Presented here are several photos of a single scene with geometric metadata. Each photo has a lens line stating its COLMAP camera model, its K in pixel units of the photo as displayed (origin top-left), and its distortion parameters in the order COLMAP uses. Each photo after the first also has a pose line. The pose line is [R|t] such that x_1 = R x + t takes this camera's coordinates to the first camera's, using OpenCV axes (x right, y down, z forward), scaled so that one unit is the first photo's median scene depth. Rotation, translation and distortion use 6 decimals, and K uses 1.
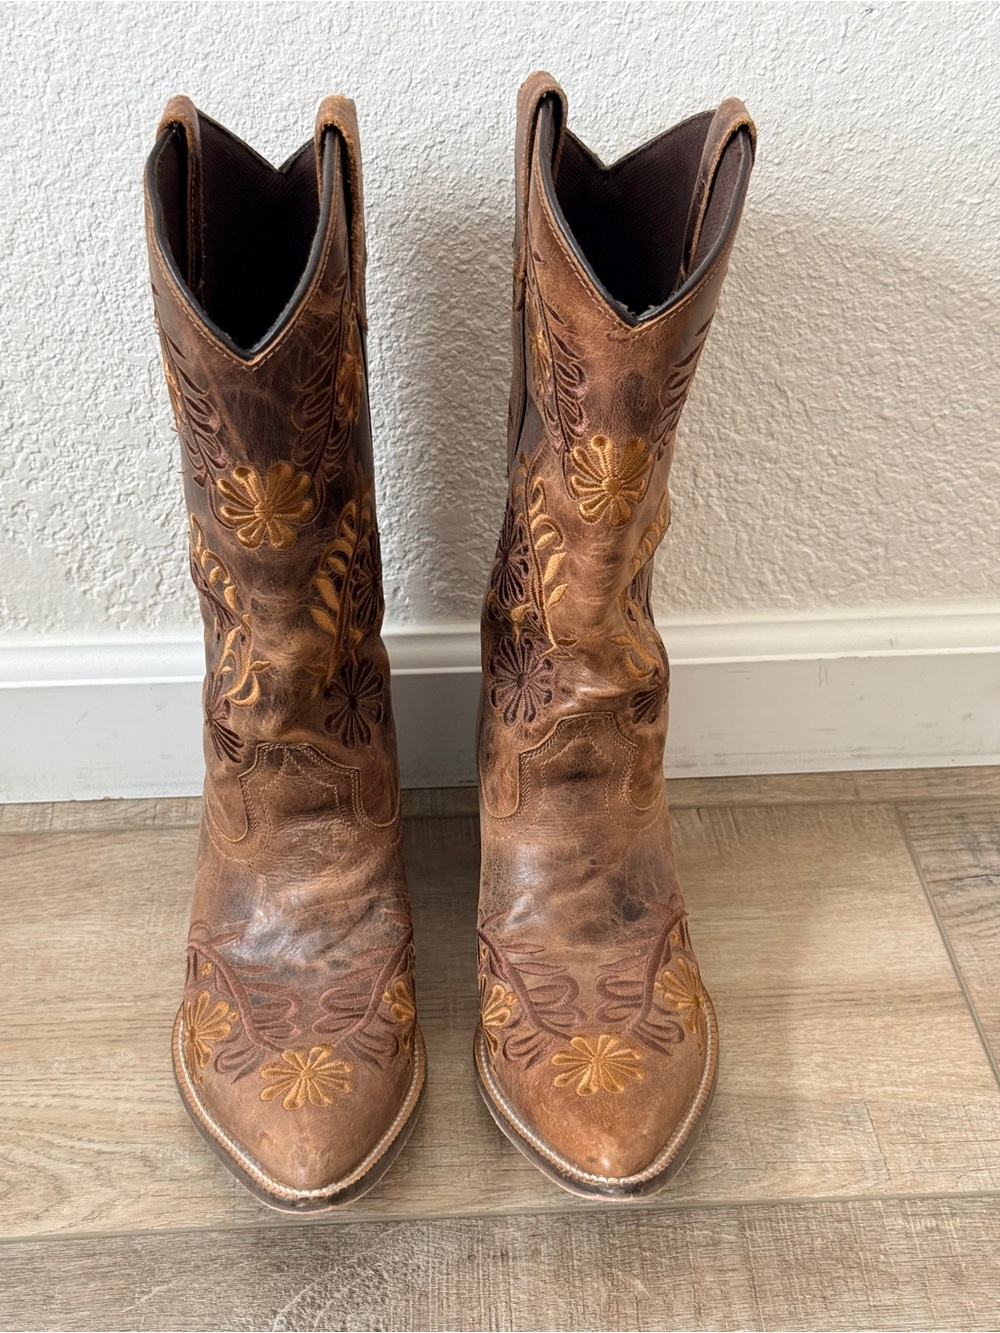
lens RADIAL K [[1182.2, 0, 504.4], [0, 1182.2, 672.8], [0, 0, 1]] dist [0.037831, -0.068319]
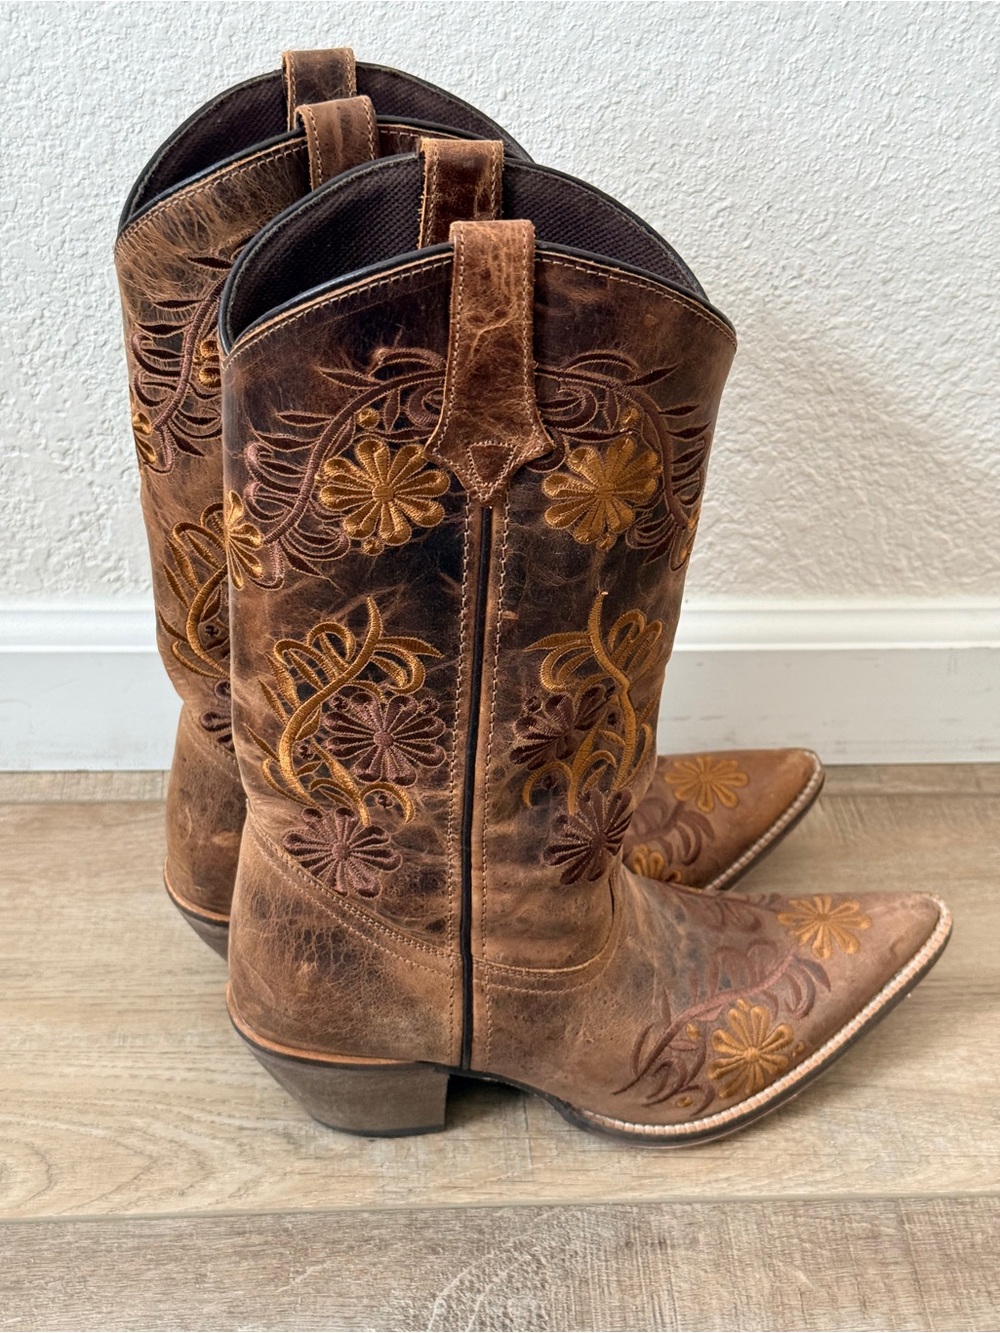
lens RADIAL K [[1182.2, 0, 487.8], [0, 1182.2, 674.4], [0, 0, 1]] dist [0.037831, -0.068319]
pose [[0.999450, 0.030289, 0.013528, -0.161280], [-0.030488, 0.999426, 0.014742, 0.009169], [-0.013073, -0.015146, 0.999800, 0.024229]]
